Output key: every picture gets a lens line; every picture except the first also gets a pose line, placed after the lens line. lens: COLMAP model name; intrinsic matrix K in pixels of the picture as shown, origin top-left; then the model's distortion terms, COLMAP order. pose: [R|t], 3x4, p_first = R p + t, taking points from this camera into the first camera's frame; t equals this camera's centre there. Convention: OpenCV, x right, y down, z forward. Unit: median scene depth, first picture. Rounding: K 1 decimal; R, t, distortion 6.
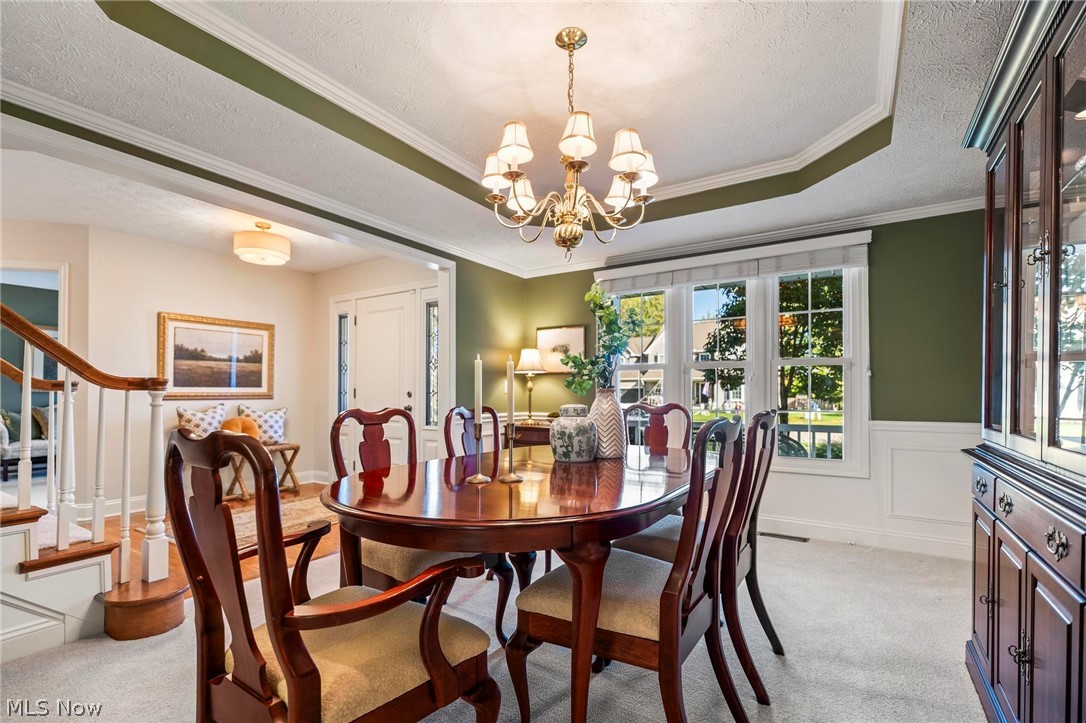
lens RADIAL K [[485.1, 0, 540.8], [0, 485.1, 392.4], [0, 0, 1]] dist [-0.000167, -0.000058]
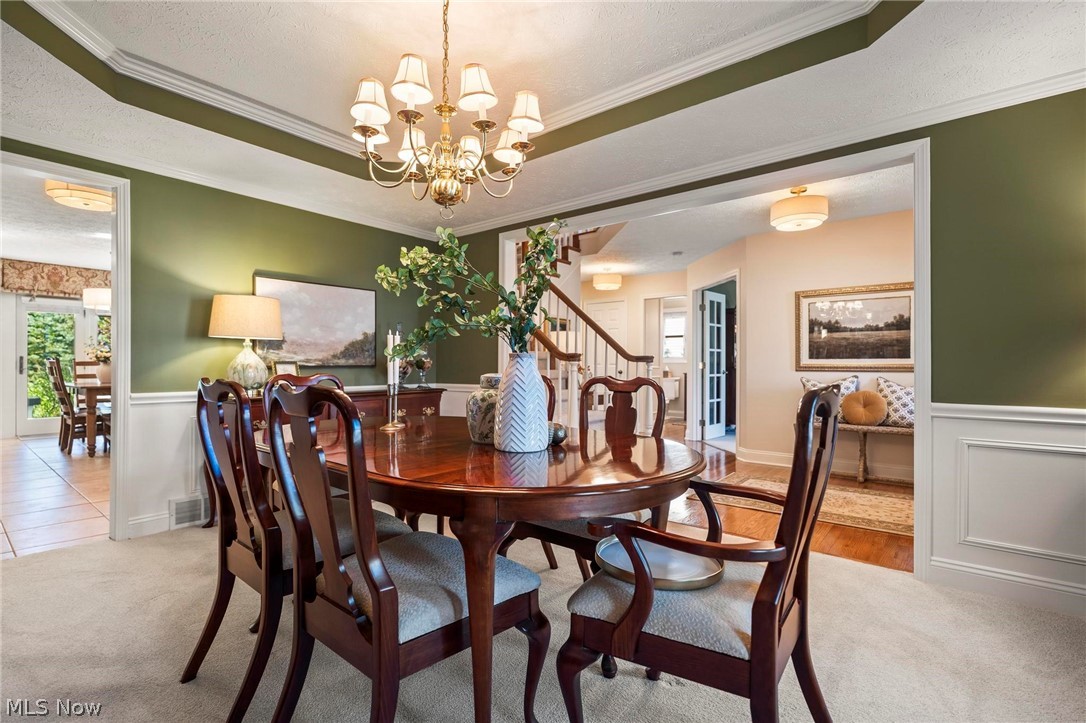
lens RADIAL K [[495.7, 0, 537.7], [0, 495.7, 366.8], [0, 0, 1]] dist [0.000584, -0.000165]
pose [[-0.108412, 0.002208, -0.994104, 0.388401], [-0.005049, 0.999983, 0.002772, 0.006237], [0.994093, 0.005320, -0.108399, 0.504804]]
